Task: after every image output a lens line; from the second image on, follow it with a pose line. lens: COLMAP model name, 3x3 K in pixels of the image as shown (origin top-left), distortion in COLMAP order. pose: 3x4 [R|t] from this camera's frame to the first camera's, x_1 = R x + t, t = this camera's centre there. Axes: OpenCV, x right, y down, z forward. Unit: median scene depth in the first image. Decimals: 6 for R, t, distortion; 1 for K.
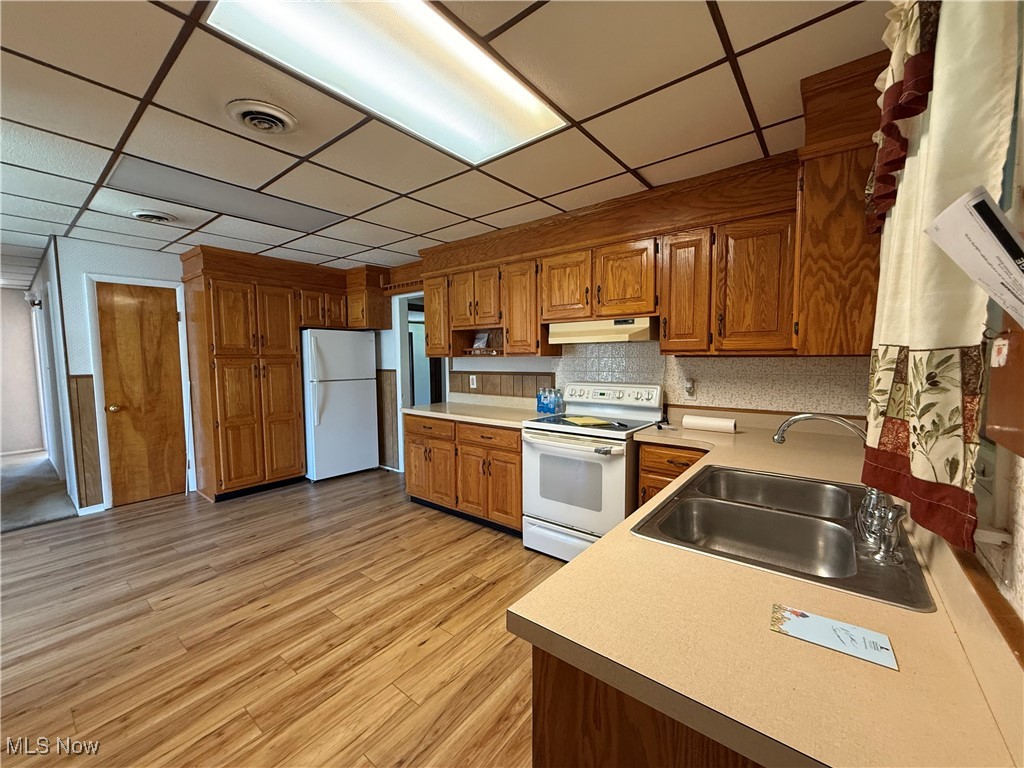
lens RADIAL K [[410.2, 0, 505.6], [0, 410.2, 385.8], [0, 0, 1]] dist [0.014837, 0.001474]
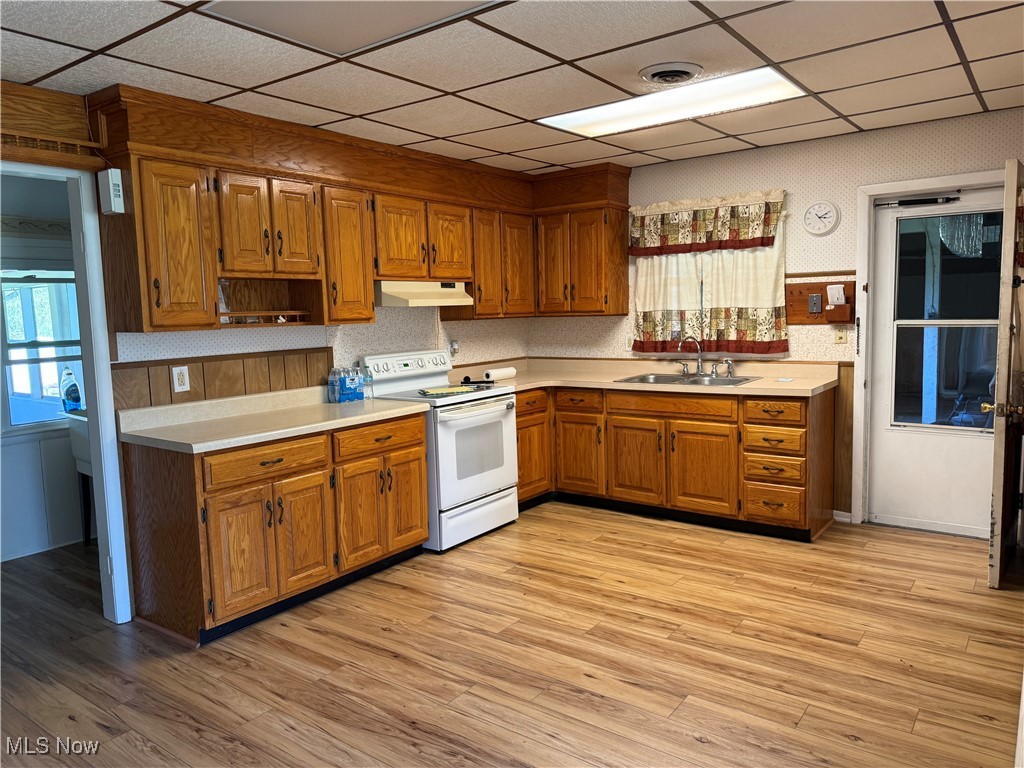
lens RADIAL K [[718.4, 0, 508.6], [0, 718.4, 382.8], [0, 0, 1]] dist [0.056738, -0.006484]
pose [[-0.041015, -0.089272, 0.995162, -1.397721], [0.104422, 0.990163, 0.093127, -0.066440], [-0.993687, 0.107737, -0.031290, 0.897545]]
